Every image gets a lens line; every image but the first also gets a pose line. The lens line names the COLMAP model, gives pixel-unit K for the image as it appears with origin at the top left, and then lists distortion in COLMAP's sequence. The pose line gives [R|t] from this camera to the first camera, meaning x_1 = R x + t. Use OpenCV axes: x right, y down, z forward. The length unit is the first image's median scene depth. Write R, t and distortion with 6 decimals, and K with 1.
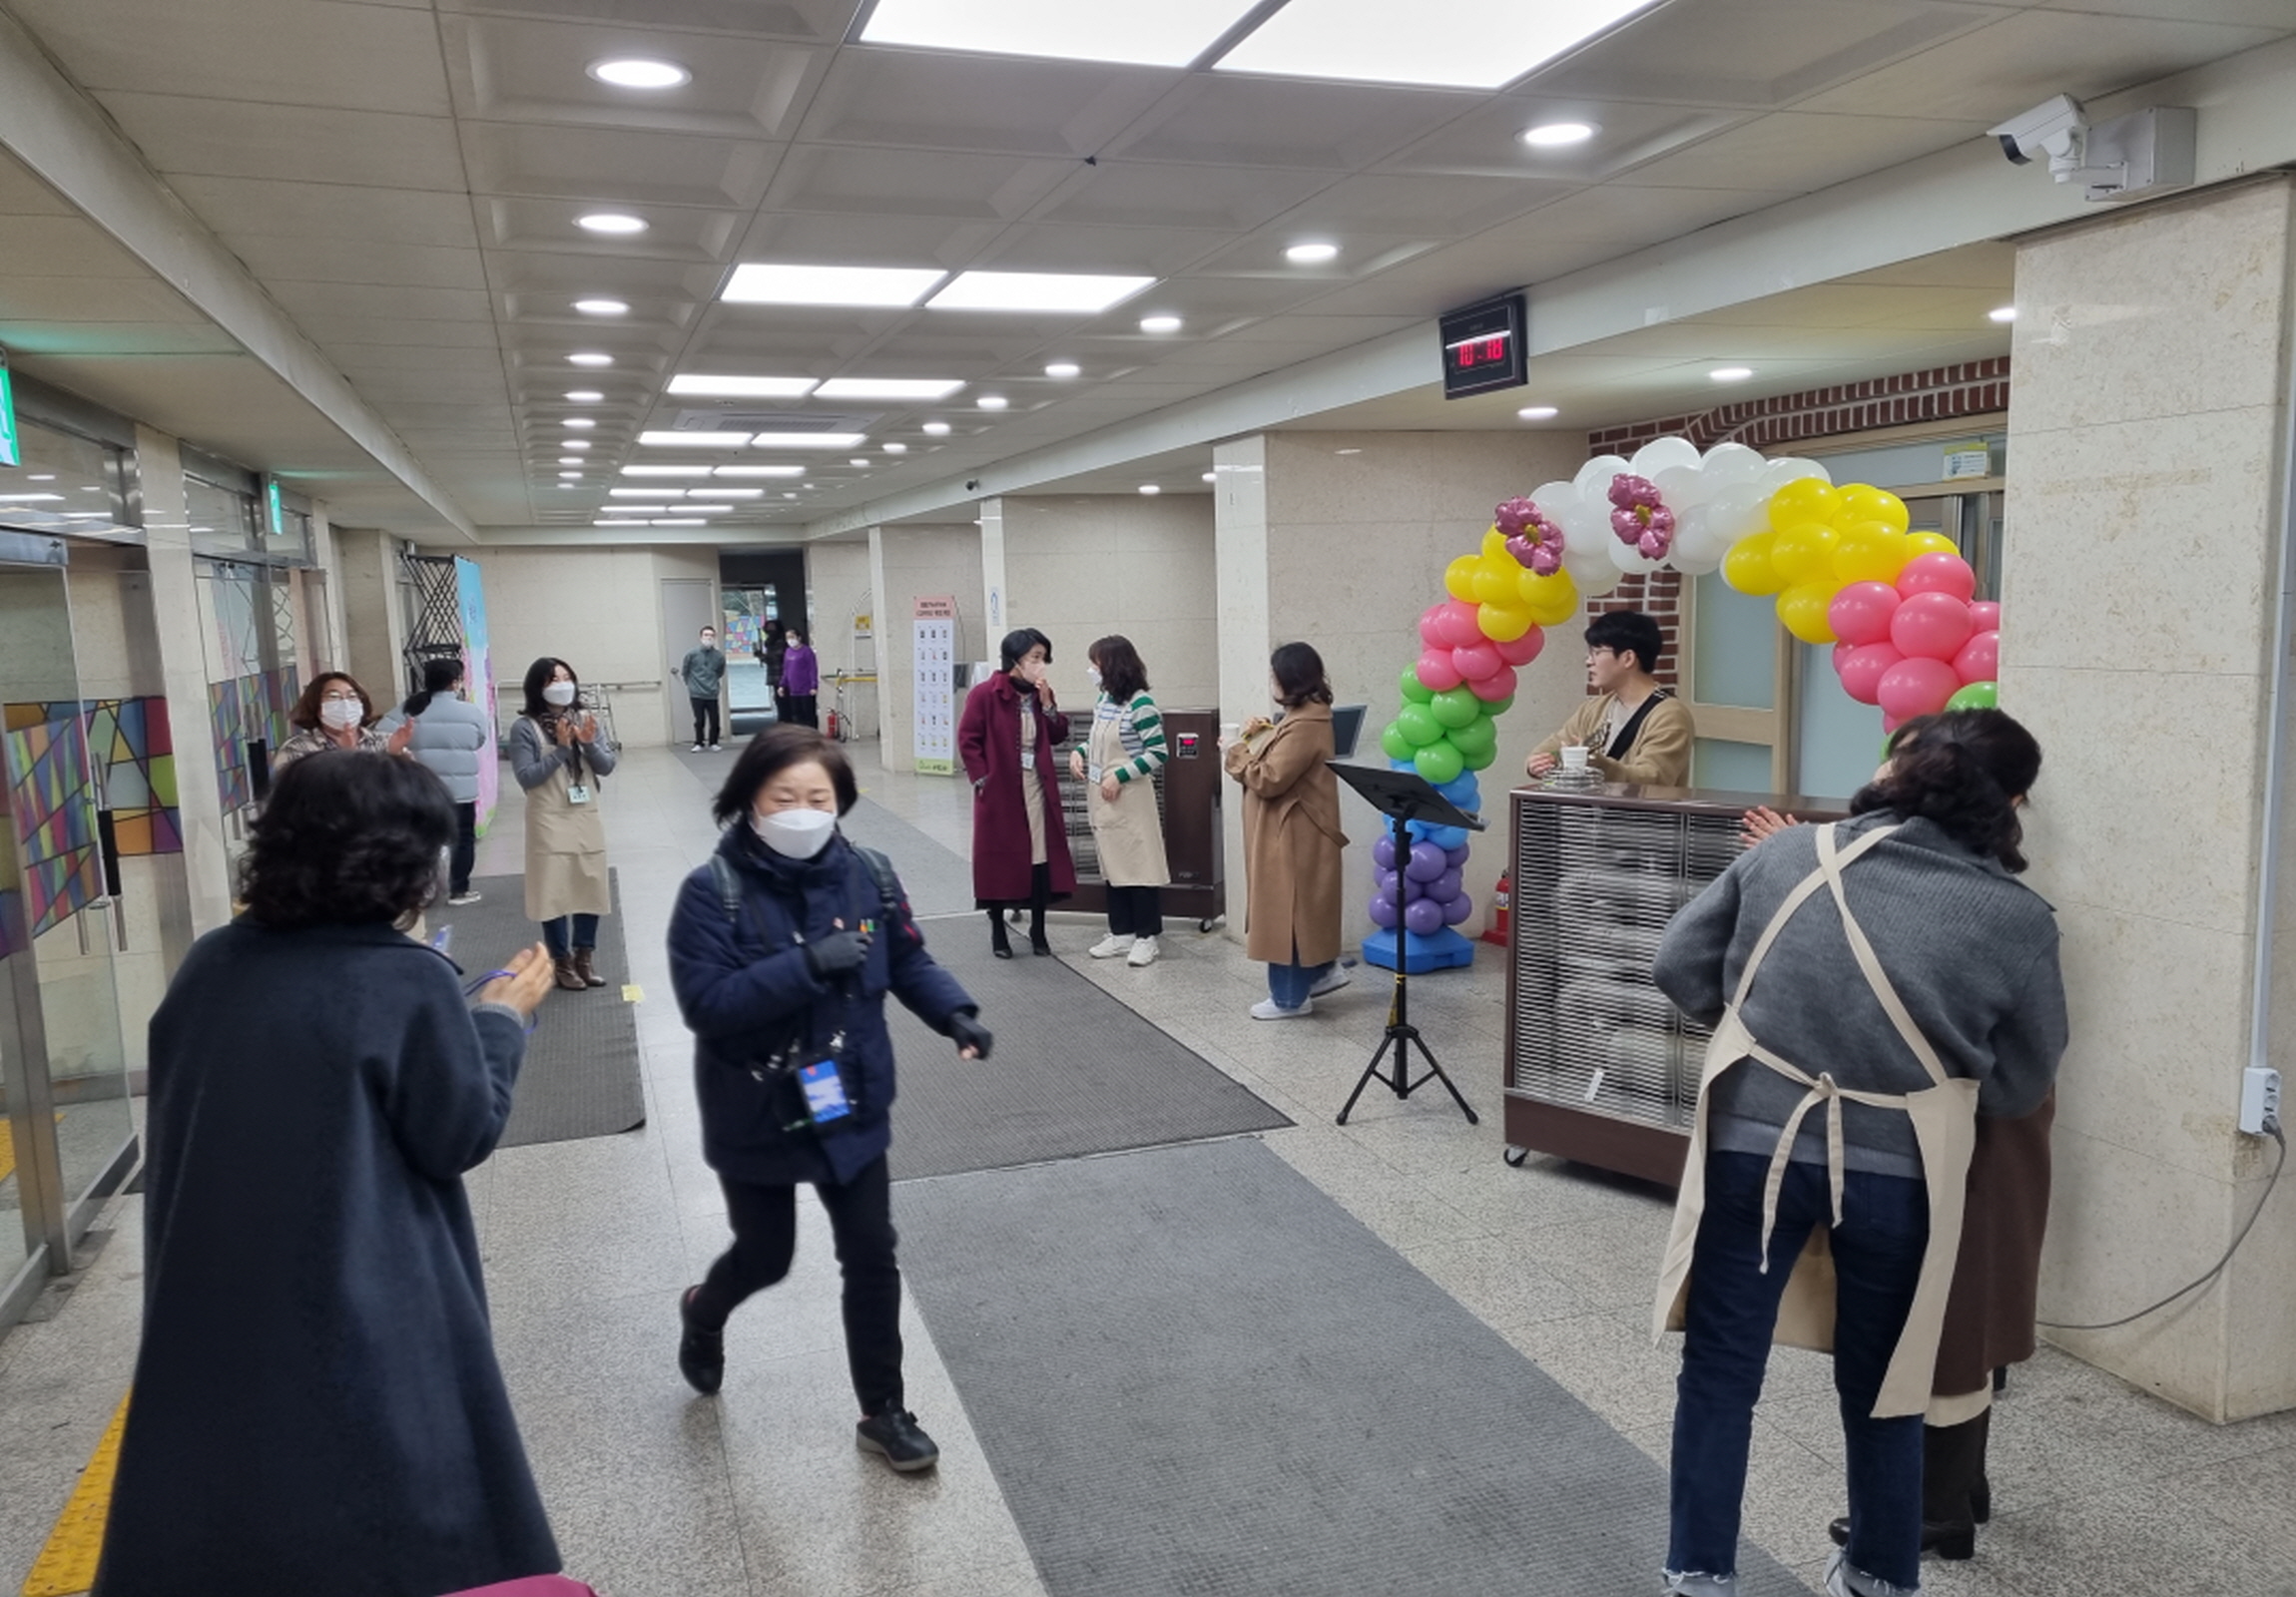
lens RADIAL K [[1718.5, 0, 1160.3], [0, 1718.5, 796.8], [0, 0, 1]] dist [0.075780, -0.068363]
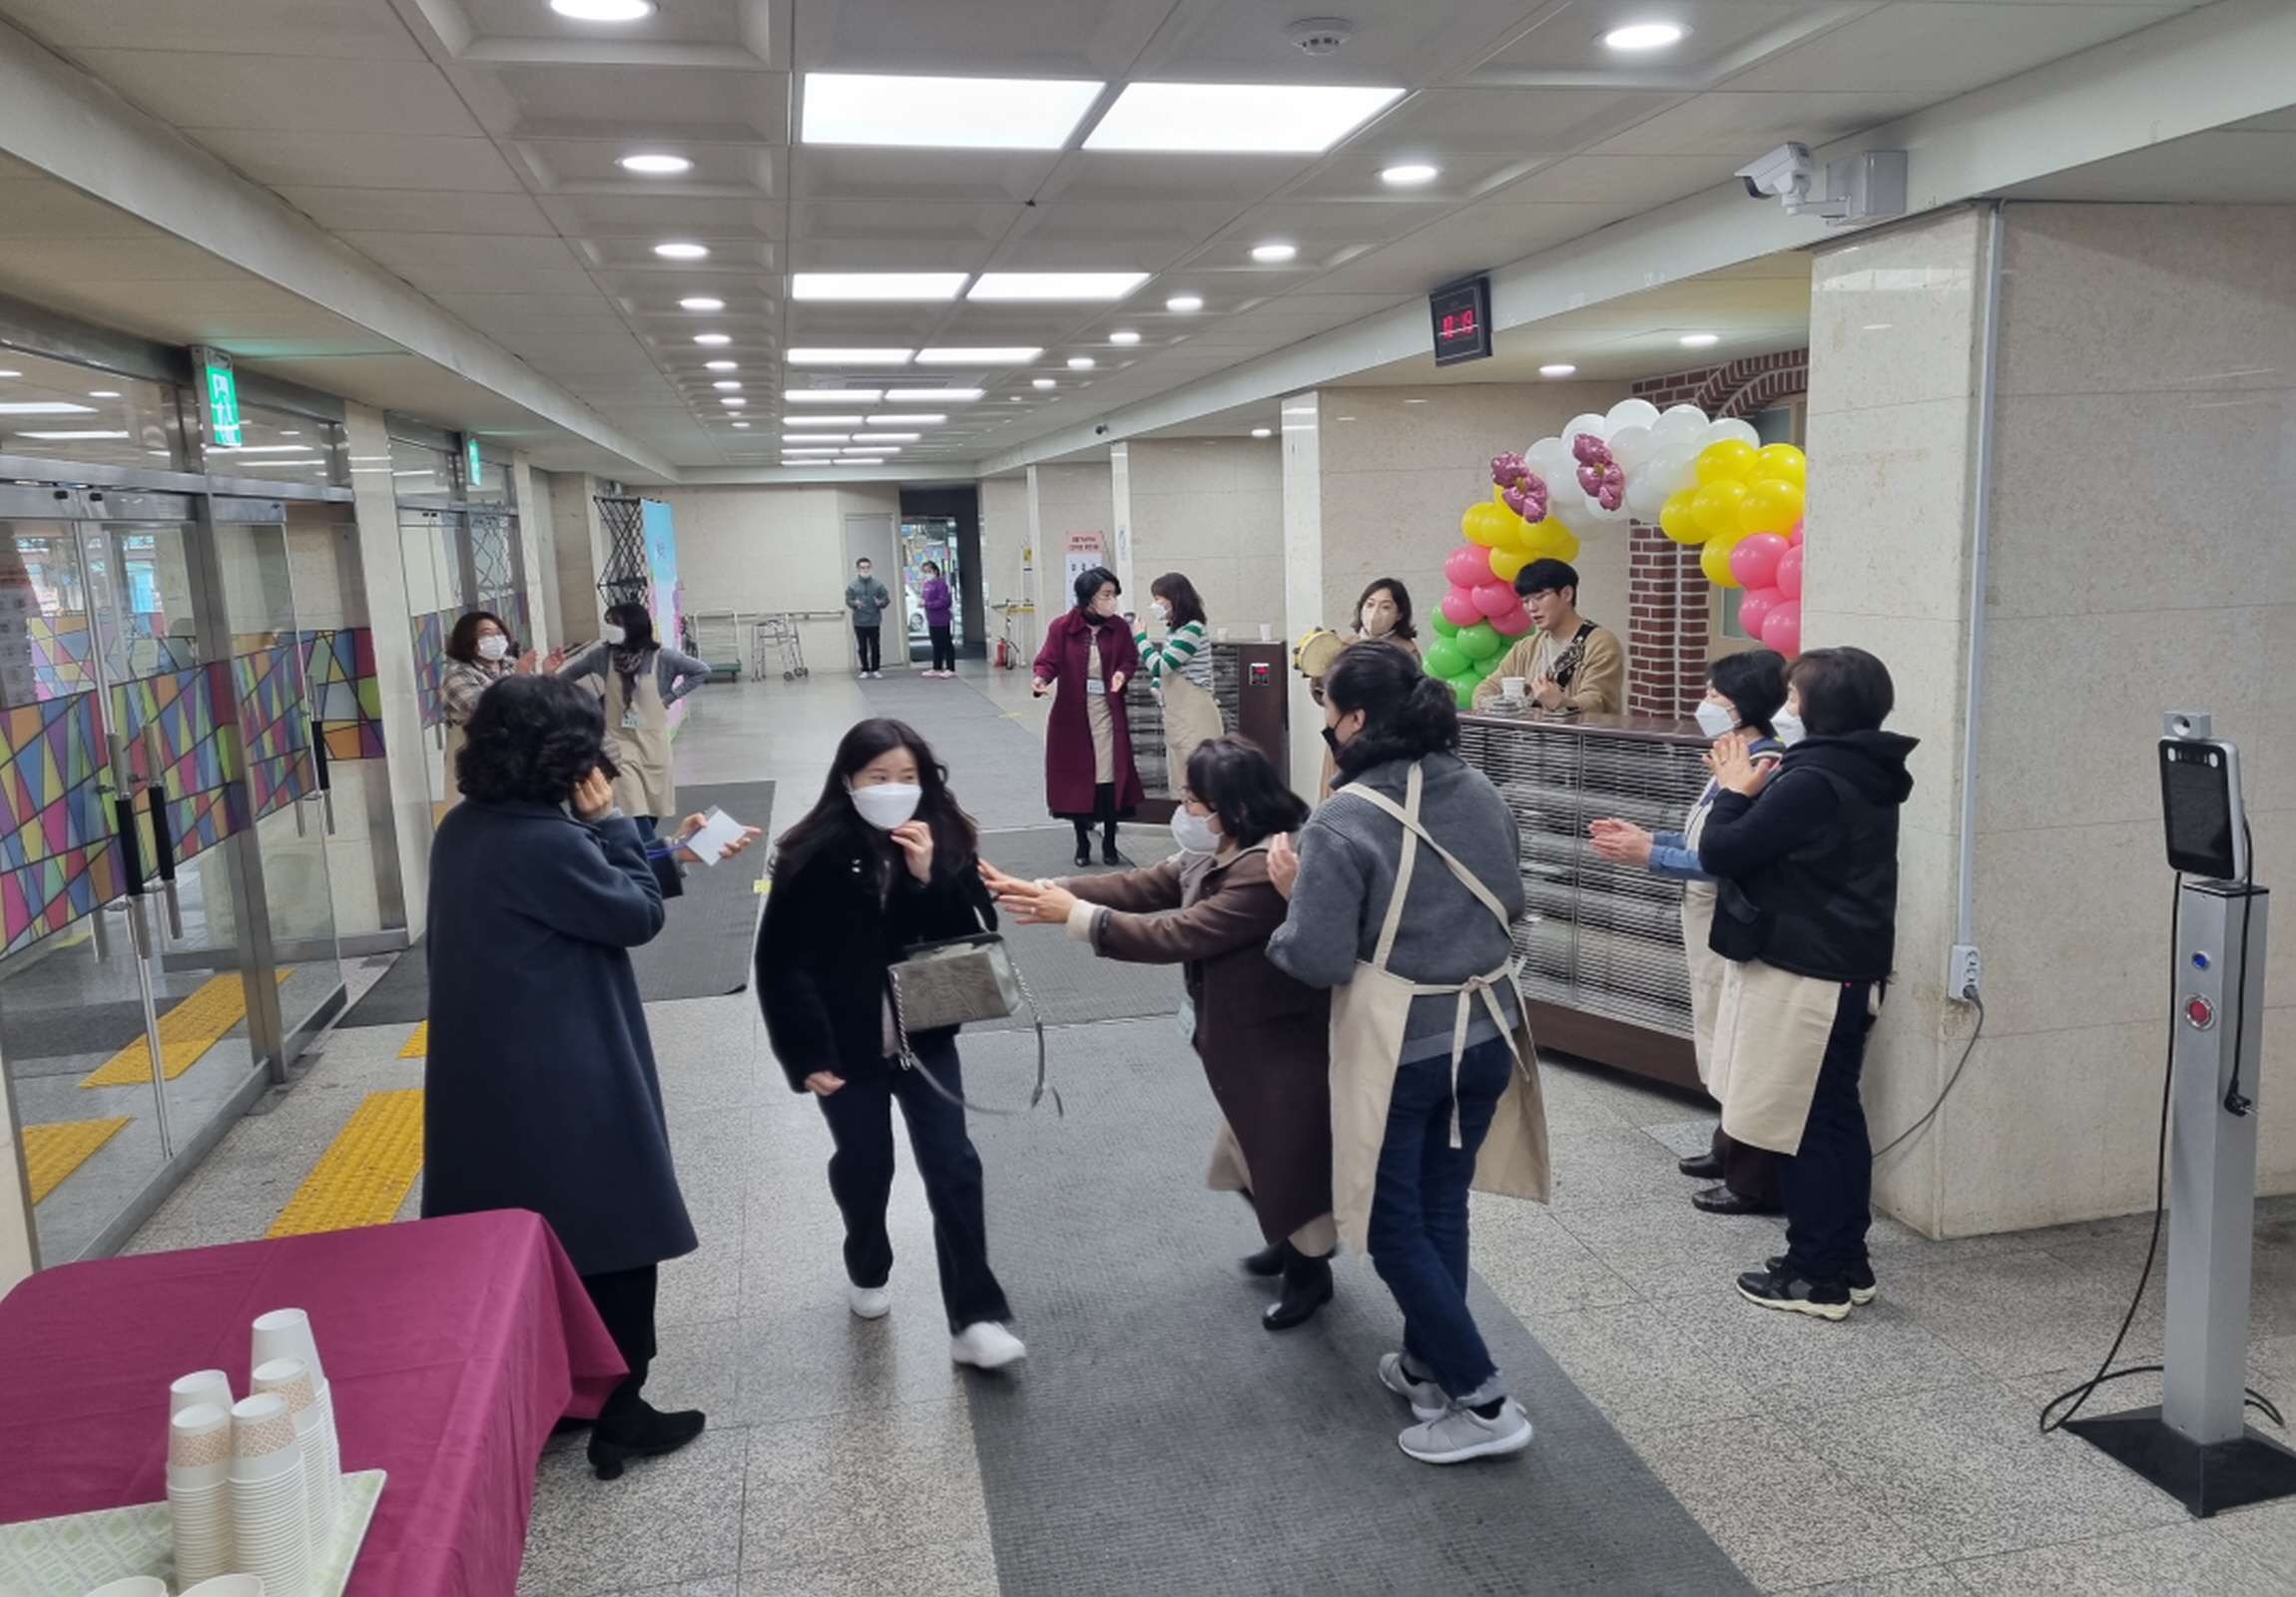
lens RADIAL K [[1734.2, 0, 1186.1], [0, 1734.2, 778.8], [0, 0, 1]] dist [0.070090, -0.064325]
pose [[0.993797, 0.012211, -0.110537, 0.134638], [-0.008766, 0.999462, 0.031596, 0.003517], [0.110863, -0.030431, 0.993370, -0.154954]]
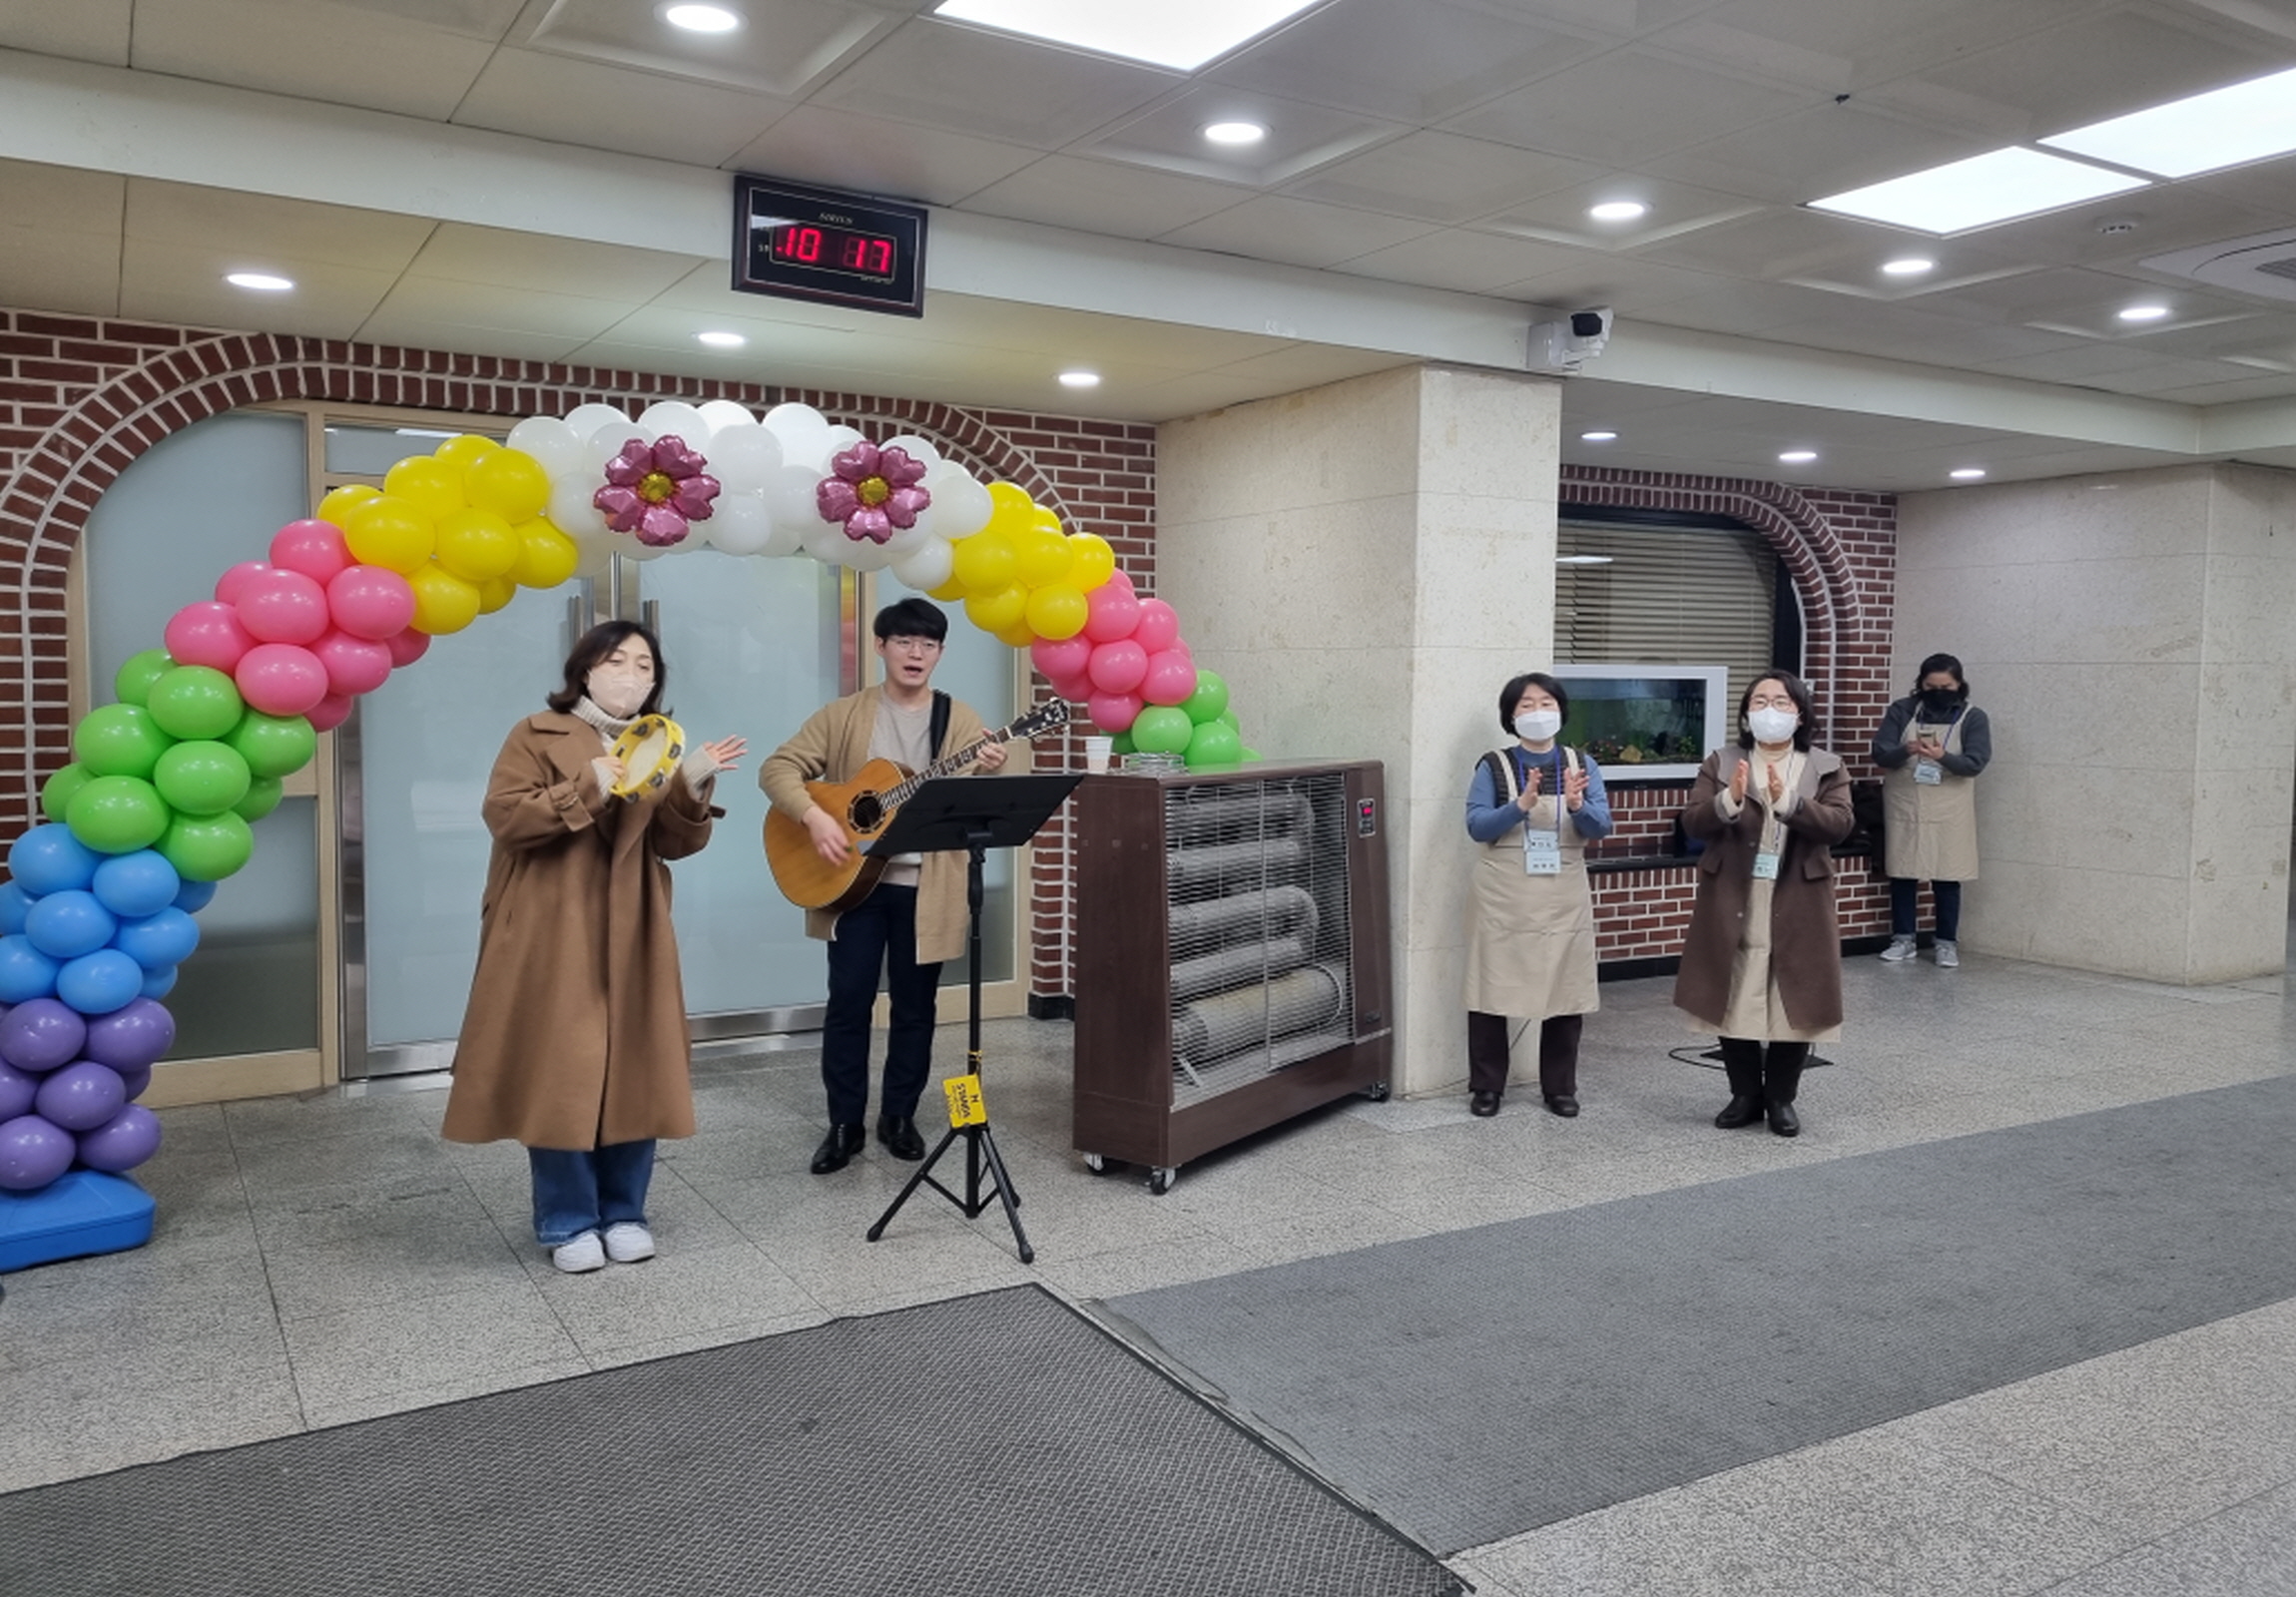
lens RADIAL K [[1734.2, 0, 1186.1], [0, 1734.2, 778.8], [0, 0, 1]] dist [0.070090, -0.064325]
pose [[-0.212623, -0.033305, 0.976566, -0.608747], [0.114158, 0.991728, 0.058677, -0.050403], [-0.970443, 0.123959, -0.207063, 1.017439]]
